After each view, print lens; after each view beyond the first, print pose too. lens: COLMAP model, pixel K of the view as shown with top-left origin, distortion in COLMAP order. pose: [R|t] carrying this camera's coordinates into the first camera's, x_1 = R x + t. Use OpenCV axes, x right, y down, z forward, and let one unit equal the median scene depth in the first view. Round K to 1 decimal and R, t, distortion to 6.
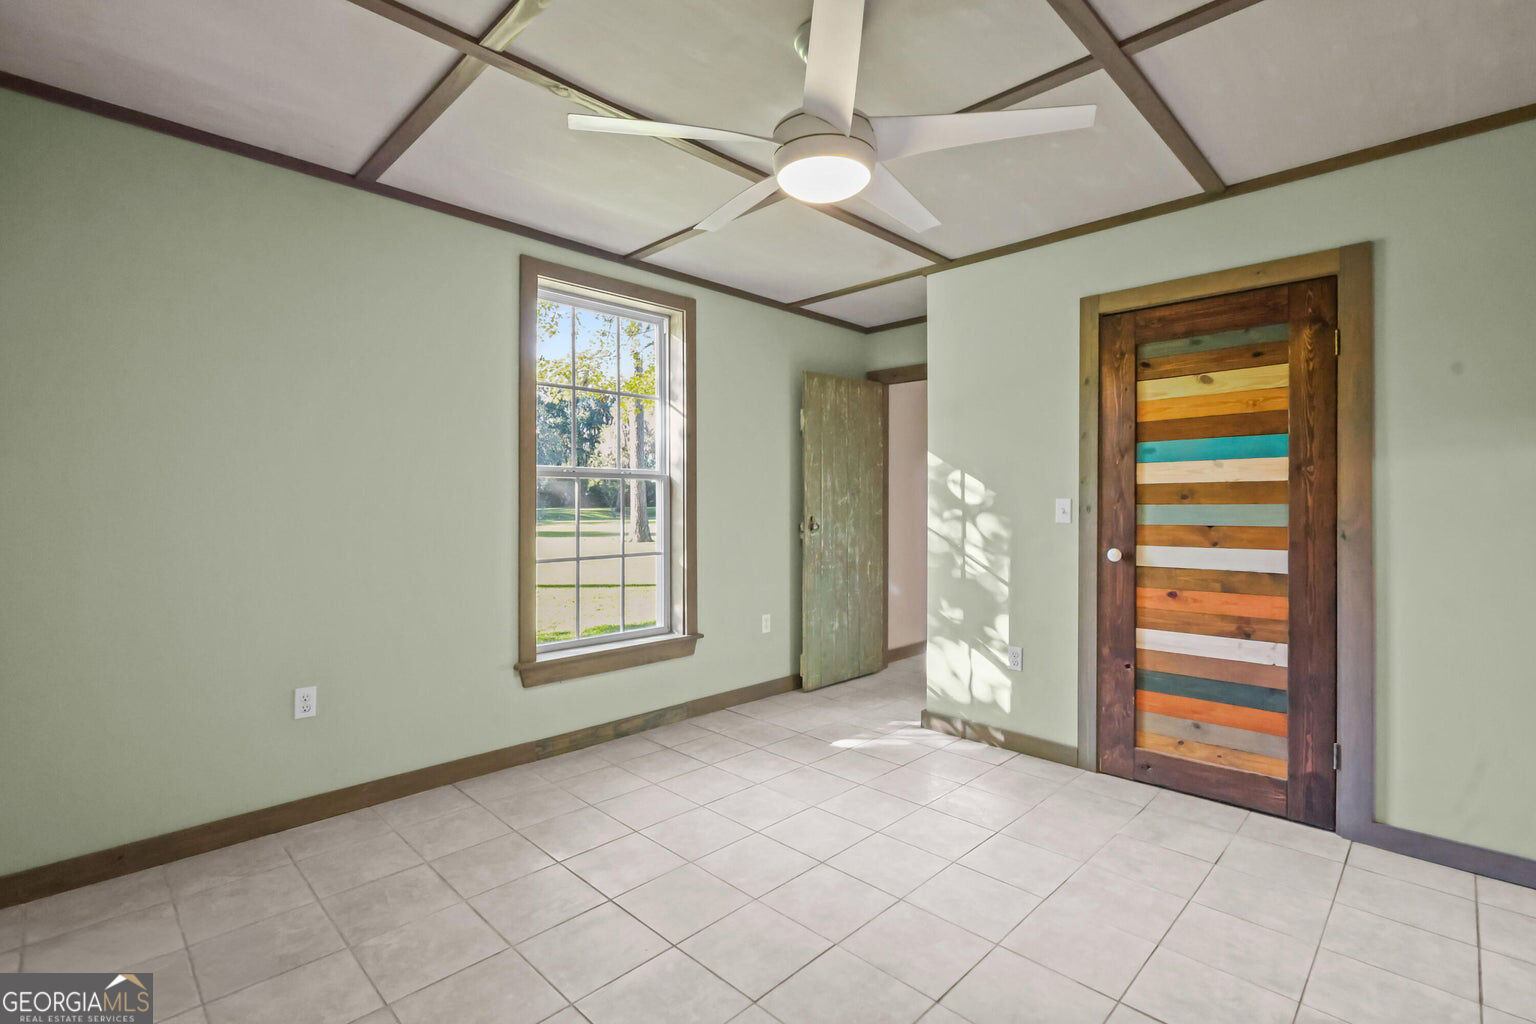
lens RADIAL K [[707.0, 0, 769.5], [0, 707.0, 503.7], [0, 0, 1]] dist [-0.002405, -0.000549]
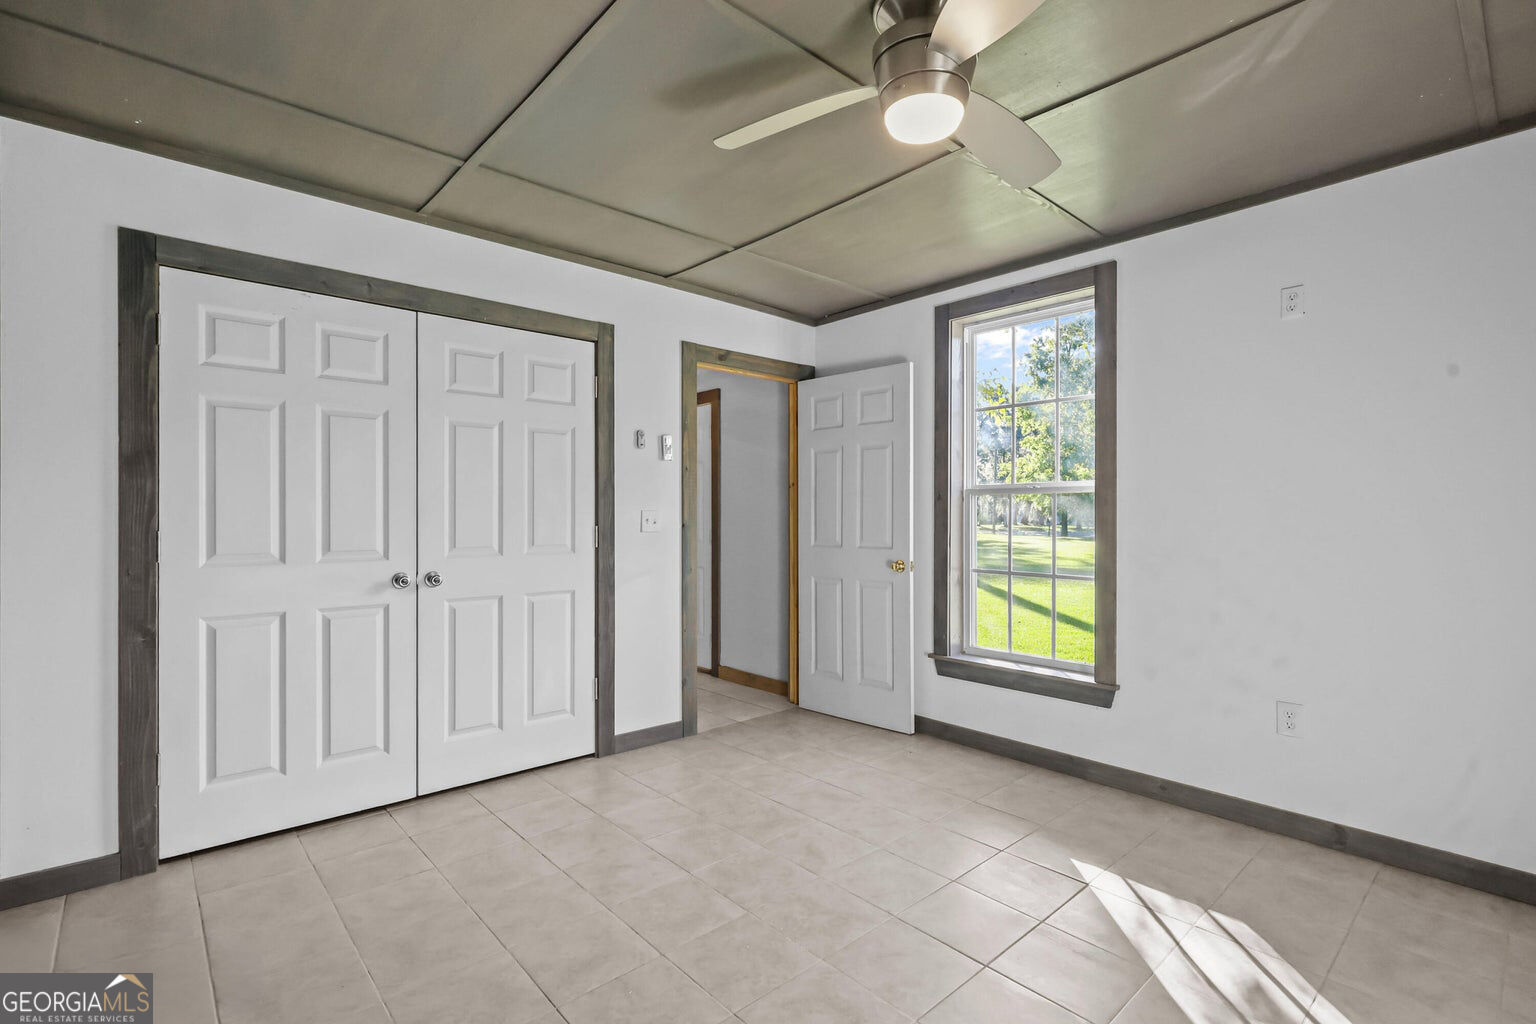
lens RADIAL K [[707.0, 0, 769.5], [0, 707.0, 516.9], [0, 0, 1]] dist [-0.002405, -0.000549]
pose [[-0.049725, 0.007375, -0.998736, 0.742615], [0.003425, 0.999968, 0.007214, -0.011054], [0.998757, -0.003062, -0.049749, 0.682557]]
